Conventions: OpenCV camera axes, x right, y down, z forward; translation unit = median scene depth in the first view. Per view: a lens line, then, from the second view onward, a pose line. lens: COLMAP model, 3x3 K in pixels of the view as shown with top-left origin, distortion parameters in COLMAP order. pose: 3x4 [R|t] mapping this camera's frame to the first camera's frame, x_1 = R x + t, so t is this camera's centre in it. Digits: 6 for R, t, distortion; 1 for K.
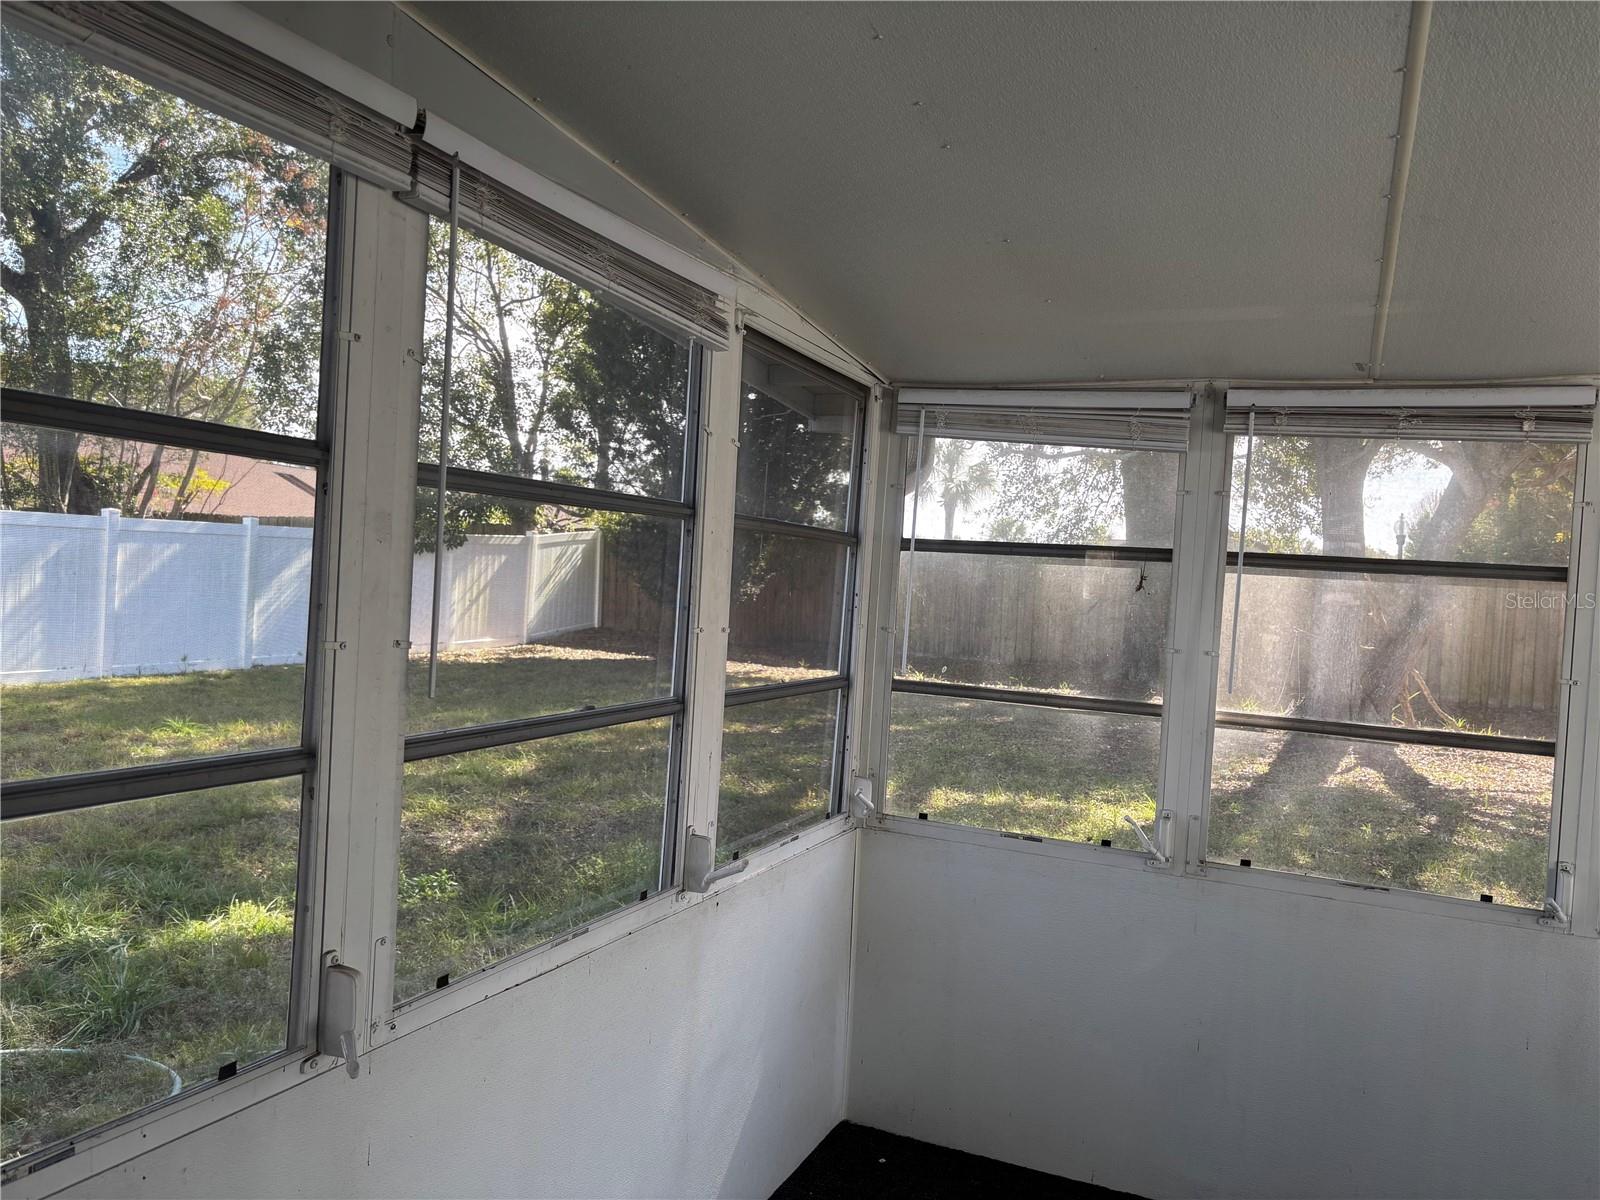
lens RADIAL K [[1205.6, 0, 816.5], [0, 1205.6, 617.0], [0, 0, 1]] dist [0.060136, -0.065008]
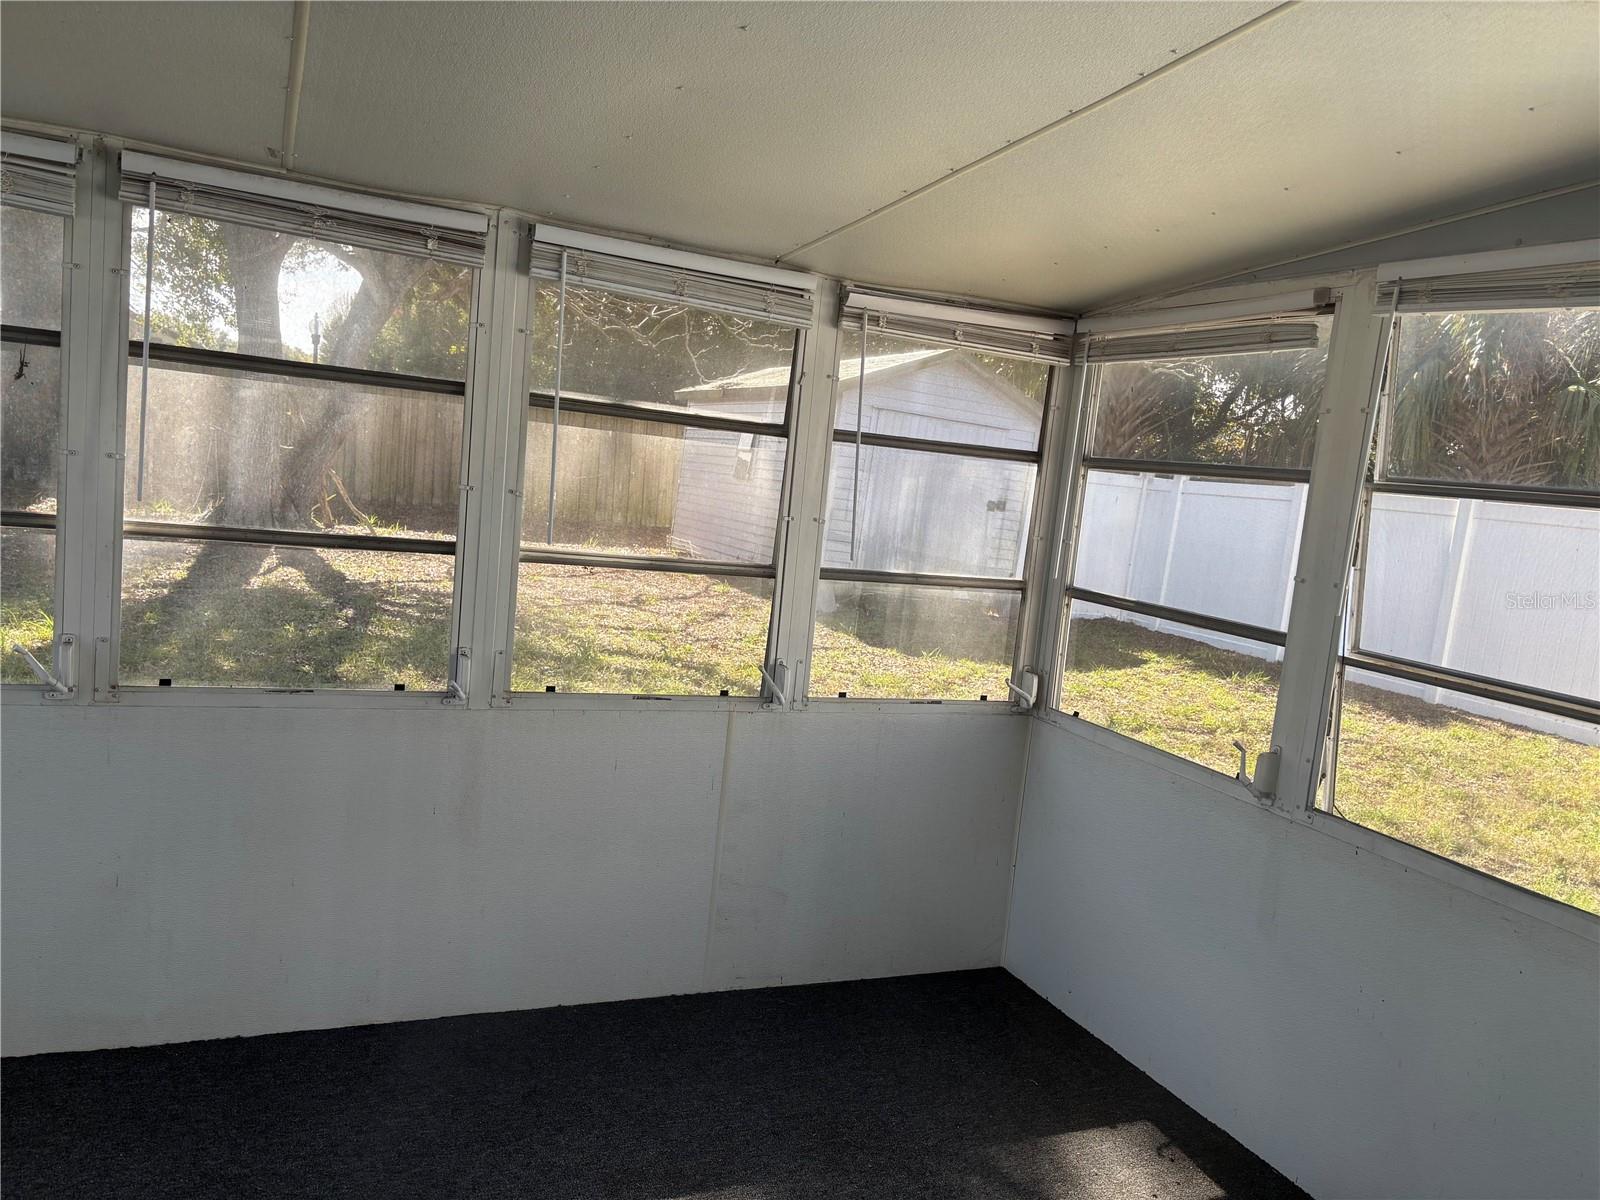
lens RADIAL K [[1205.6, 0, 787.2], [0, 1205.6, 612.4], [0, 0, 1]] dist [0.060136, -0.065008]
pose [[0.687234, -0.078900, 0.722139, 0.006768], [-0.038468, 0.988737, 0.144636, -0.003899], [-0.725417, -0.127178, 0.676458, 0.018010]]
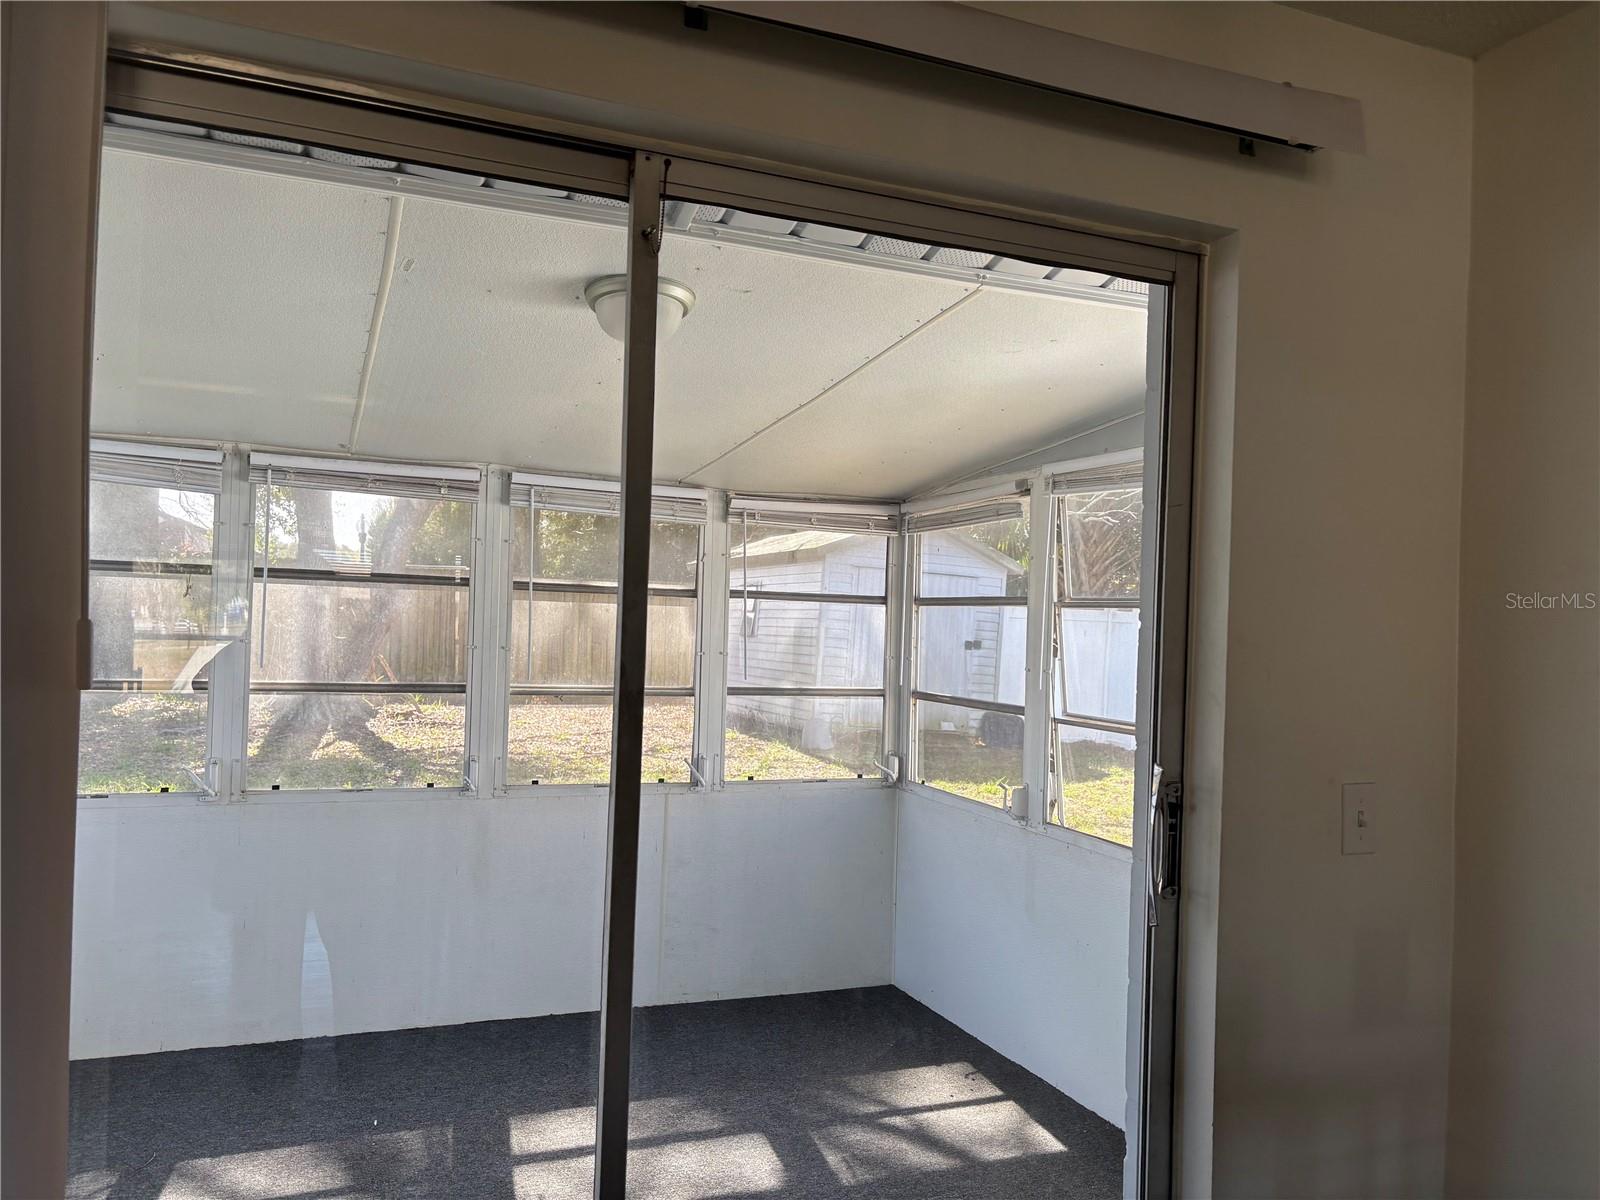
lens RADIAL K [[1205.6, 0, 805.6], [0, 1205.6, 608.1], [0, 0, 1]] dist [0.060136, -0.065008]
pose [[0.698987, -0.028218, 0.714577, -0.168629], [0.030069, 0.999497, 0.010056, -0.001679], [-0.714502, 0.014458, 0.699484, -0.330912]]
